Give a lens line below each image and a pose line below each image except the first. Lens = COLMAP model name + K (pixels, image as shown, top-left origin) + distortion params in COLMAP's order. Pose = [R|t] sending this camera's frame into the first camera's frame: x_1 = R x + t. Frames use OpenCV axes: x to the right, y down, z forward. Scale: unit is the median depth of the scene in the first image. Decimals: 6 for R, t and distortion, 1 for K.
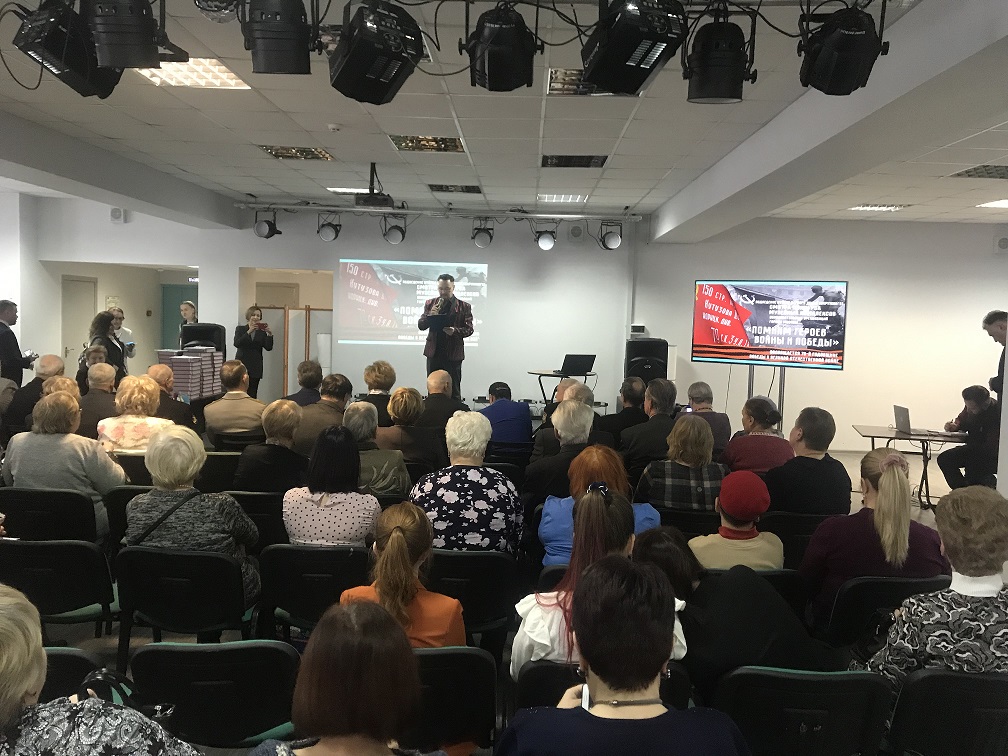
lens RADIAL K [[819.6, 0, 506.3], [0, 819.6, 380.8], [0, 0, 1]] dist [-0.008447, -0.004017]
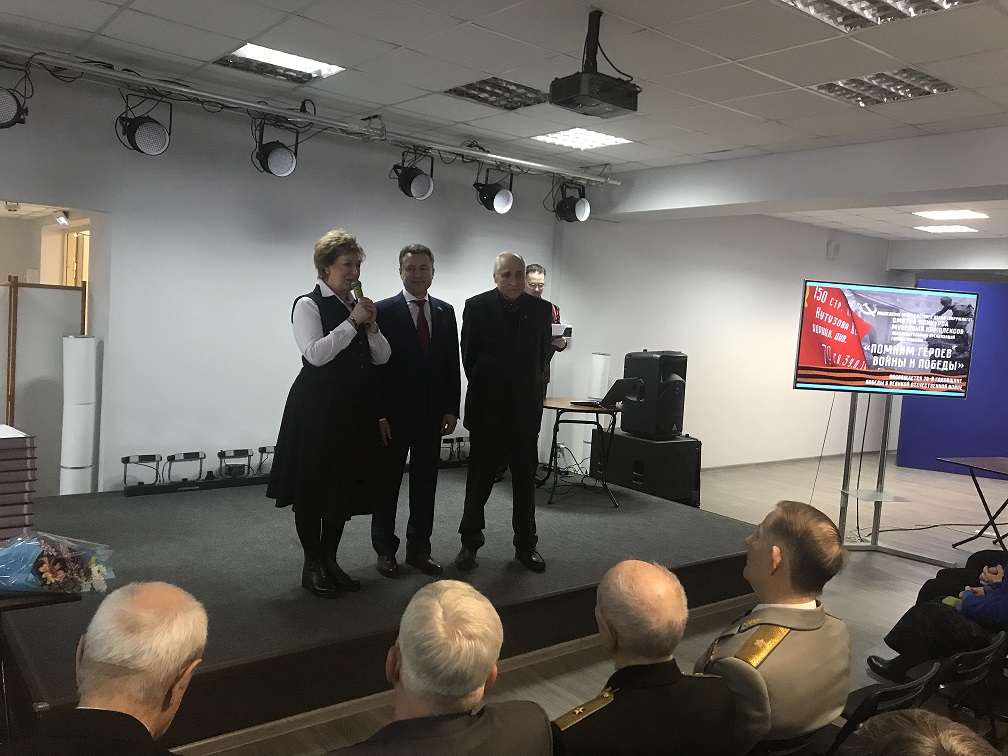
lens RADIAL K [[819.6, 0, 506.0], [0, 819.6, 377.7], [0, 0, 1]] dist [-0.008447, -0.004017]
pose [[0.773825, -0.028457, 0.632760, -0.481236], [0.010532, 0.999430, 0.032068, -0.065150], [-0.633312, -0.018151, 0.773683, 0.636608]]
